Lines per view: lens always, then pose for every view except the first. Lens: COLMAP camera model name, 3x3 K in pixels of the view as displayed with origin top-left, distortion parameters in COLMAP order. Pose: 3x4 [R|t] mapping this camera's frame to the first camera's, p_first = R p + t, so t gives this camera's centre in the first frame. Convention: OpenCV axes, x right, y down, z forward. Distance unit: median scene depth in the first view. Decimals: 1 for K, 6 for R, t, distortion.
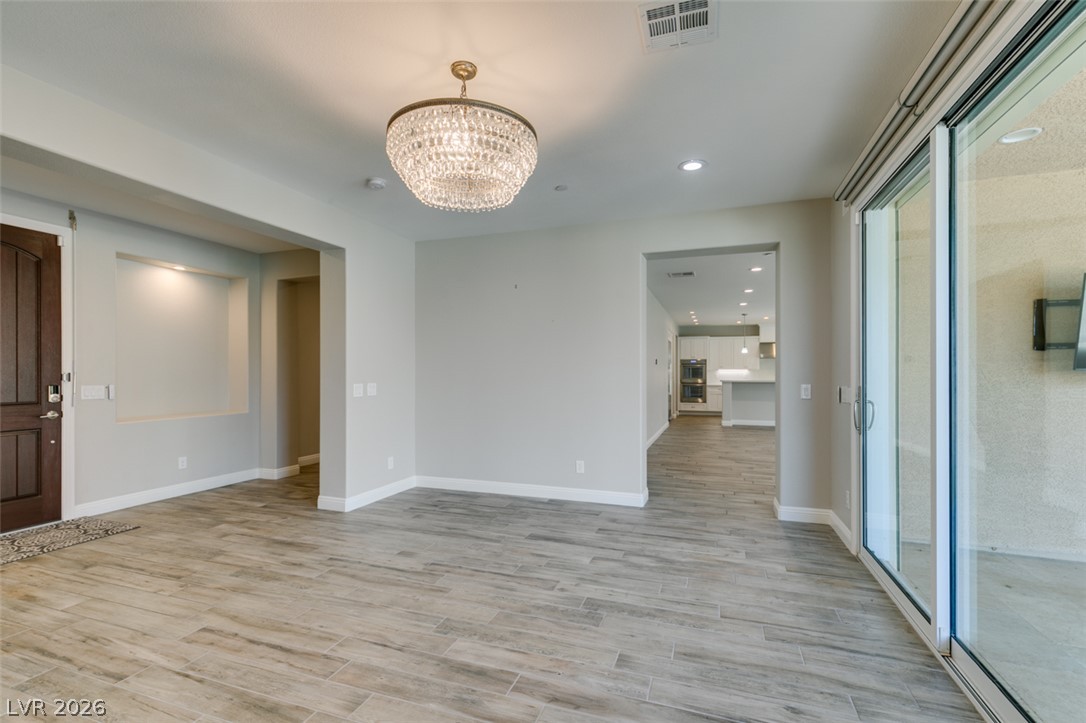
lens RADIAL K [[490.3, 0, 543.7], [0, 490.3, 371.6], [0, 0, 1]] dist [0.006496, -0.001712]
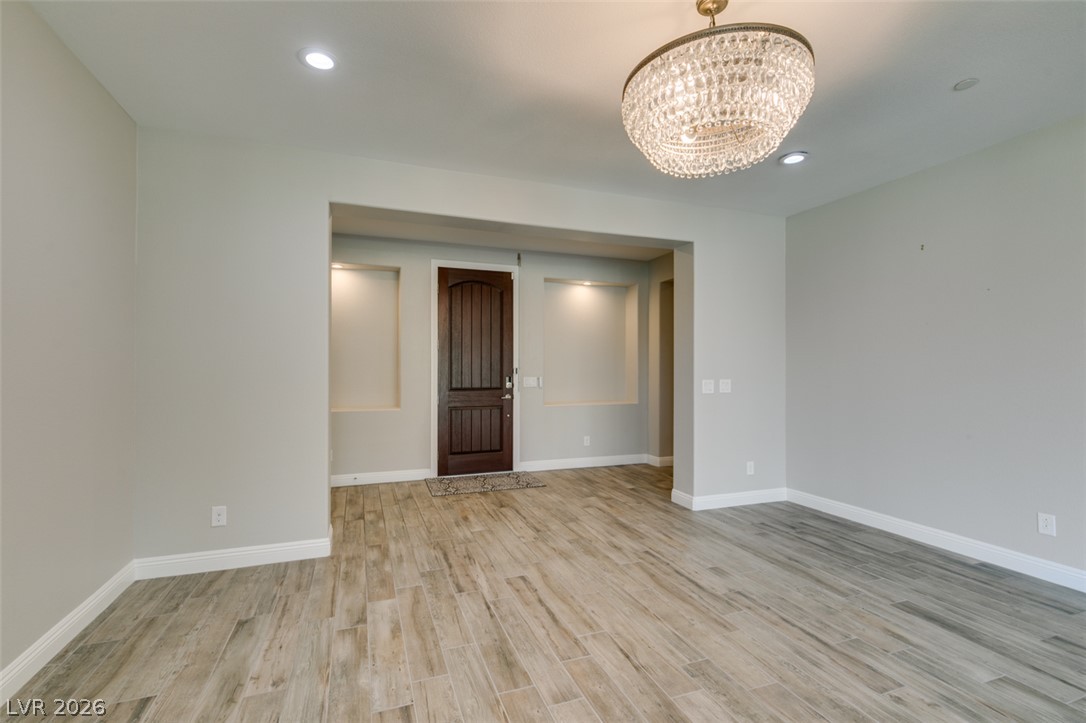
lens RADIAL K [[490.3, 0, 539.9], [0, 490.3, 364.2], [0, 0, 1]] dist [0.006496, -0.001712]
pose [[0.643384, -0.003370, -0.765536, 0.201914], [-0.001864, 0.999980, -0.005969, 0.000213], [0.765542, 0.005267, 0.643365, 0.177935]]
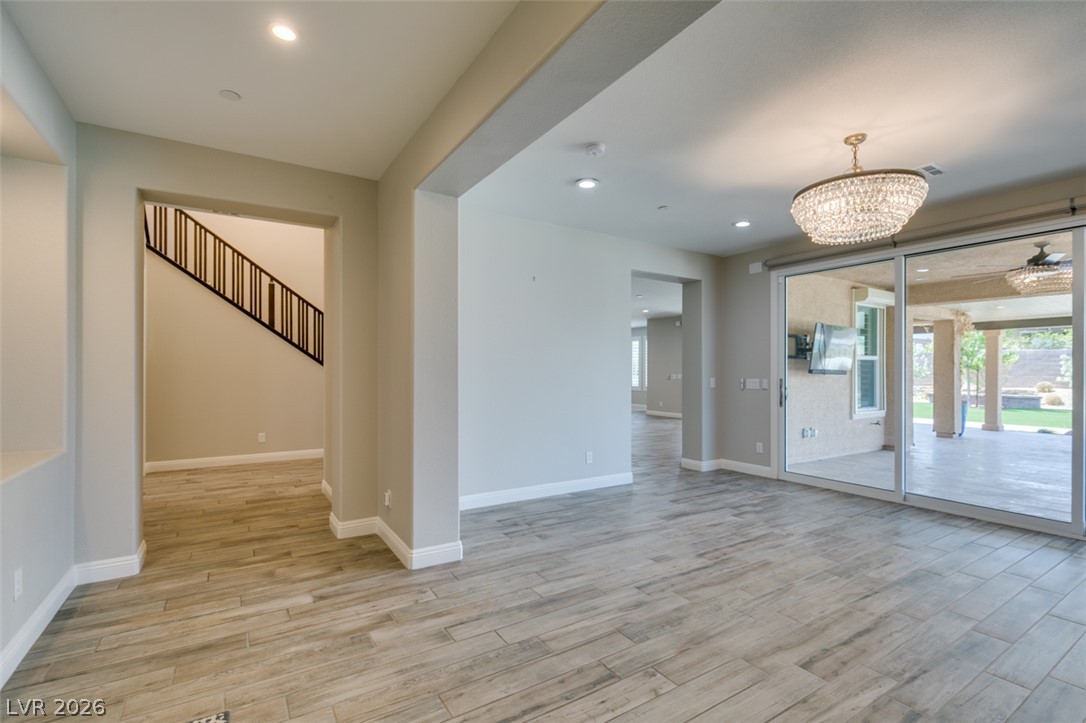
lens RADIAL K [[490.3, 0, 553.4], [0, 490.3, 361.4], [0, 0, 1]] dist [0.006496, -0.001712]
pose [[0.603540, 0.021616, 0.797040, -1.205989], [-0.009007, 0.999753, -0.020294, 0.010333], [-0.797282, 0.005069, 0.603586, 0.605622]]
